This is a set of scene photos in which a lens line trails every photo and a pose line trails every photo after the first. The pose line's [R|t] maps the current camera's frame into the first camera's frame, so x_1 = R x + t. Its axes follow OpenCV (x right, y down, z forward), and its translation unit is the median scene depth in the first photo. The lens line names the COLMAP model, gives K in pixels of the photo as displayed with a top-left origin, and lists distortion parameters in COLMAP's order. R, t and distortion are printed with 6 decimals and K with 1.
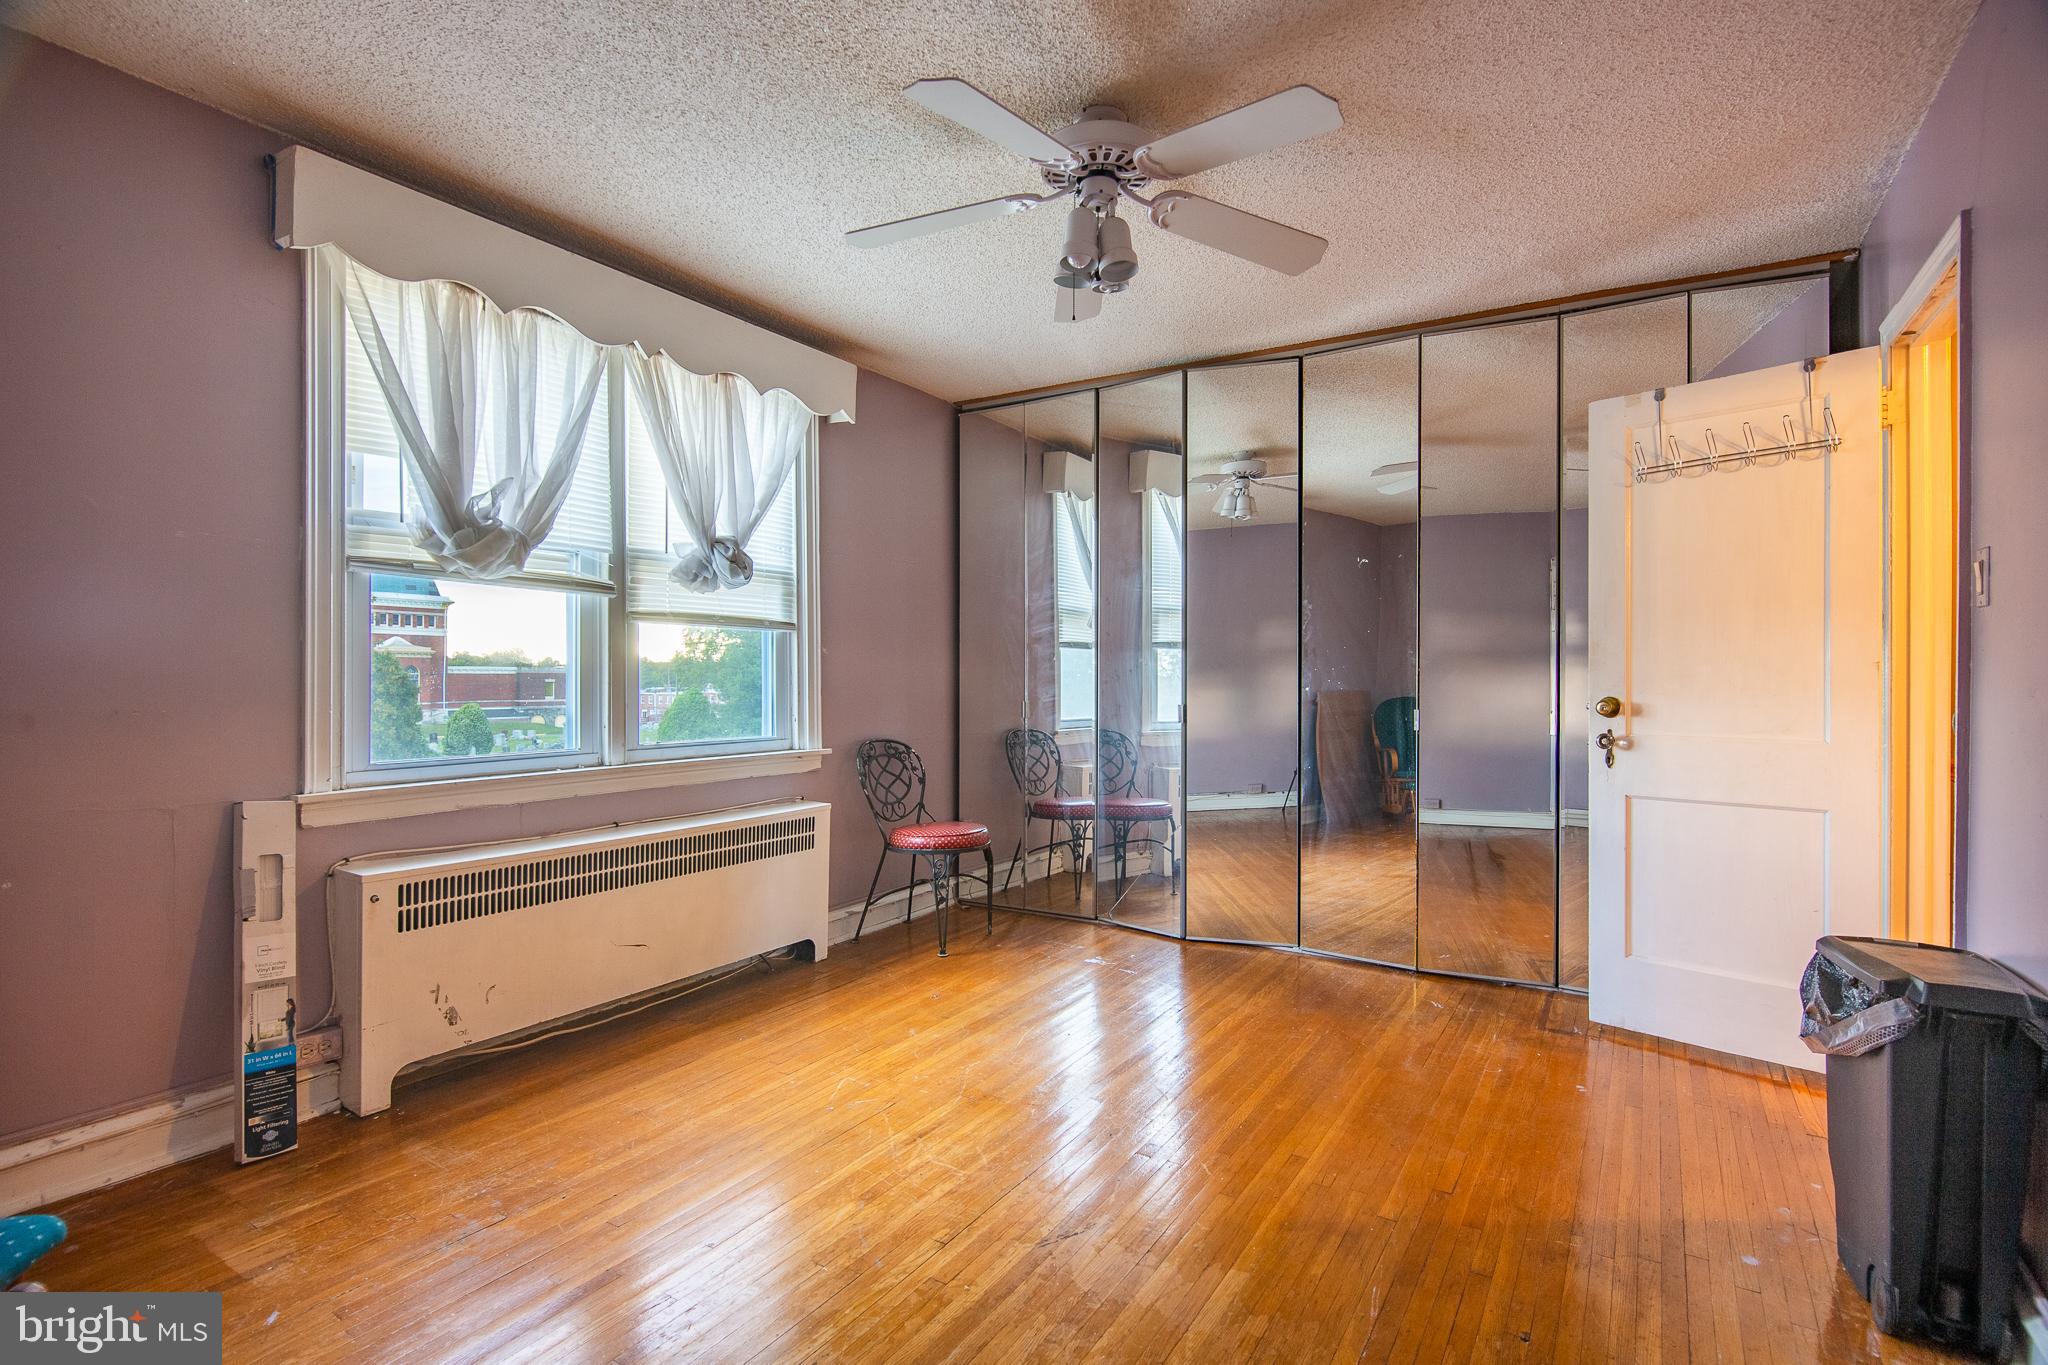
lens RADIAL K [[980.5, 0, 1024.0], [0, 980.5, 682.5], [0, 0, 1]] dist [-0.003579, -0.000901]
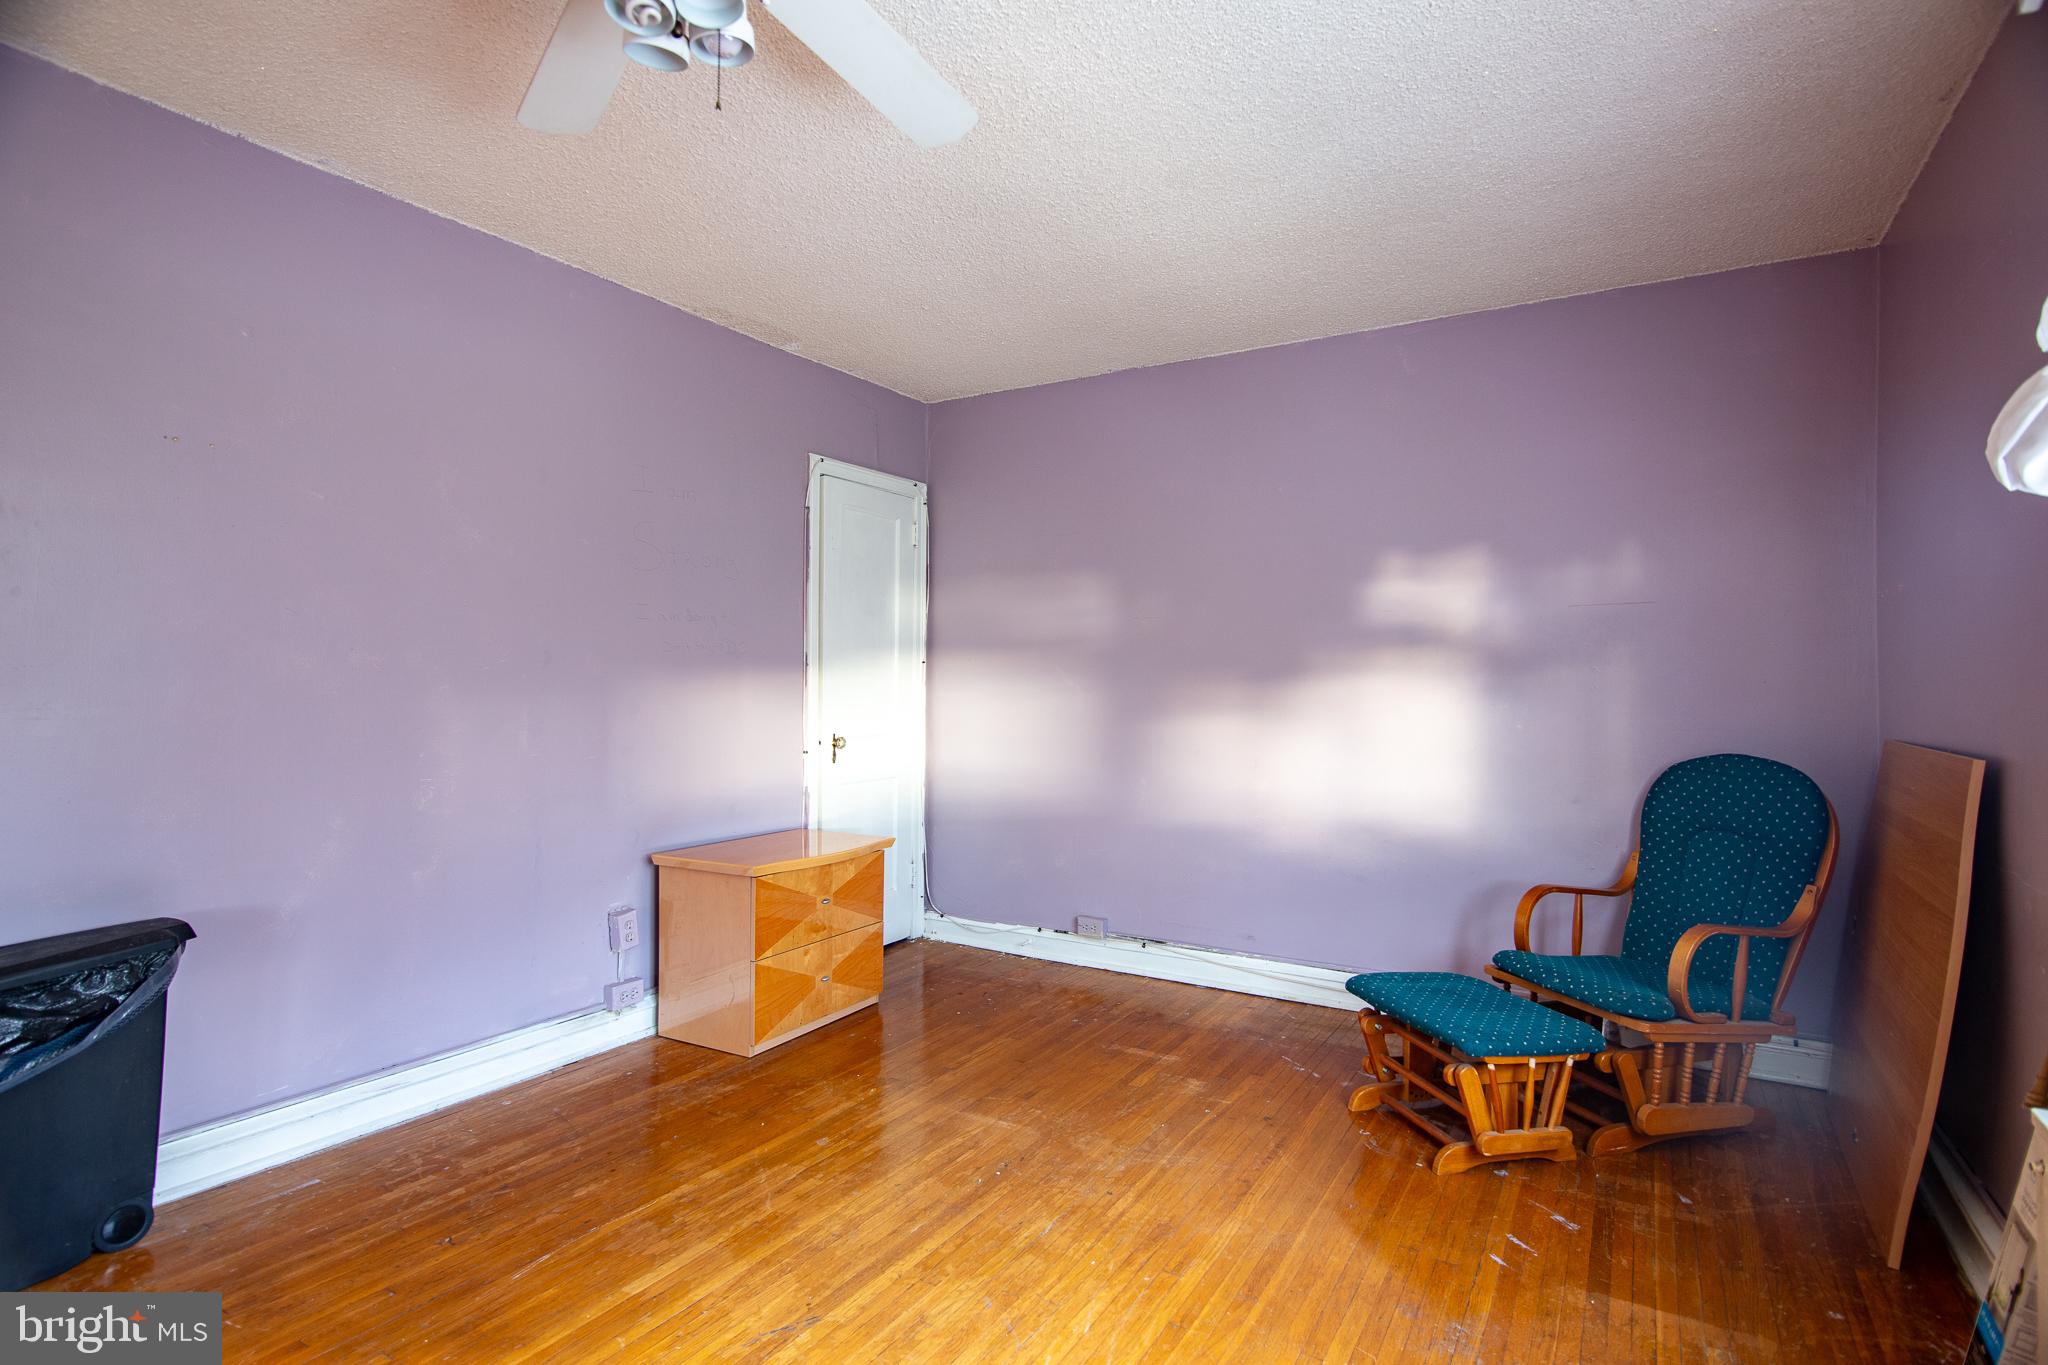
lens RADIAL K [[1020.0, 0, 1030.5], [0, 1020.0, 678.2], [0, 0, 1]] dist [-0.000650, -0.000554]
pose [[-0.999645, -0.013265, -0.023108, -0.126034], [-0.013317, 0.999909, 0.002116, -0.030314], [0.023078, 0.002423, -0.999731, 1.605886]]
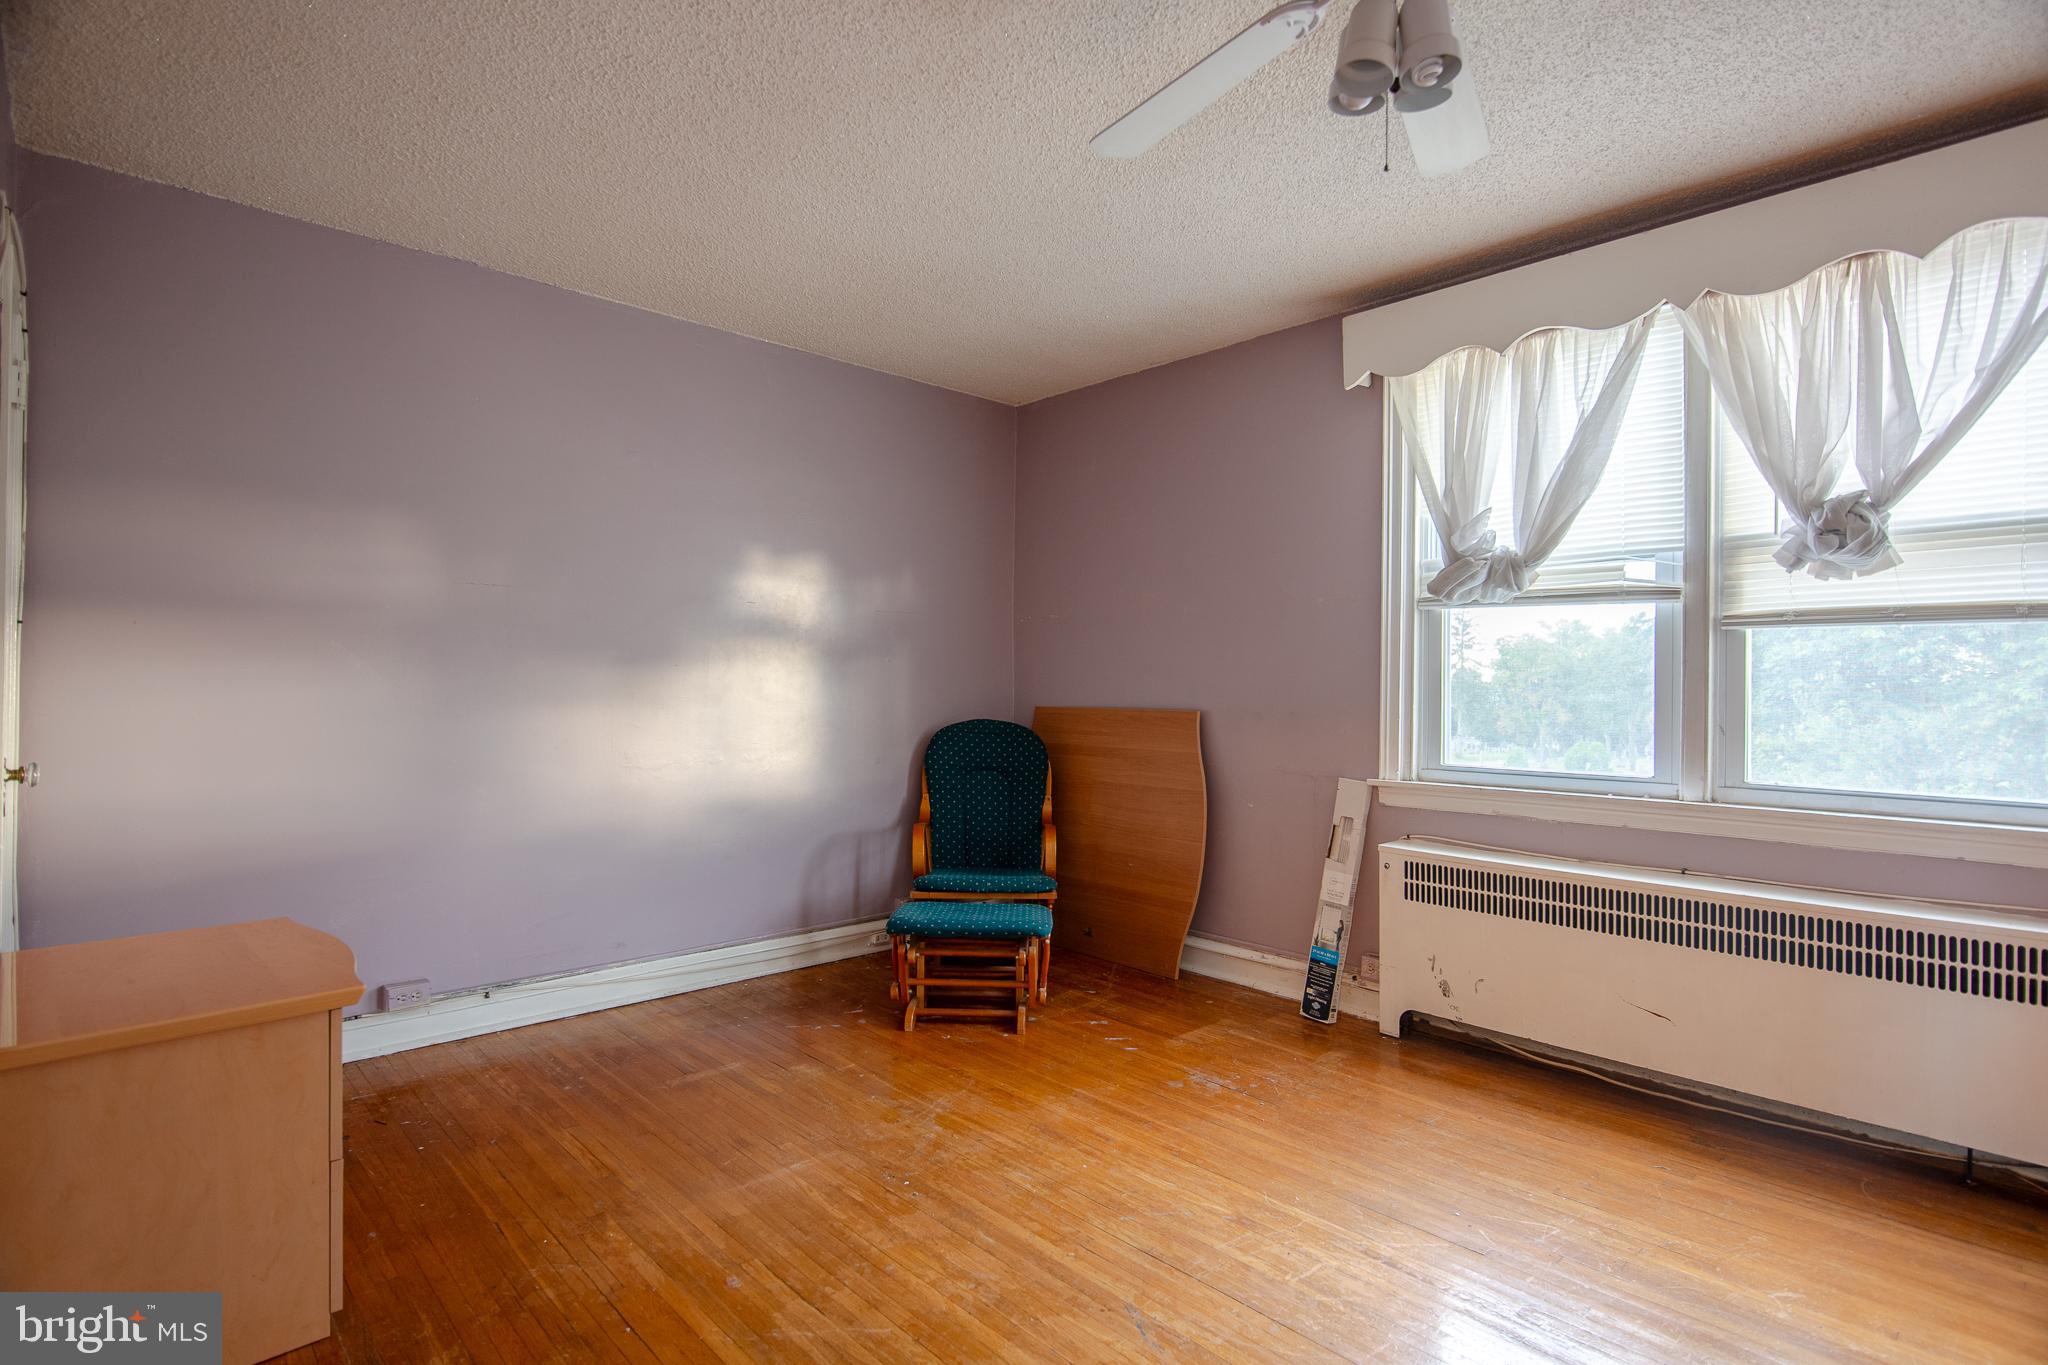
lens RADIAL K [[1020.0, 0, 1030.5], [0, 1020.0, 678.2], [0, 0, 1]] dist [-0.000650, -0.000554]
pose [[-0.252306, -0.015763, -0.967519, 0.794164], [-0.017240, 0.999782, -0.011793, -0.001019], [0.967494, 0.013705, -0.252523, 0.933459]]
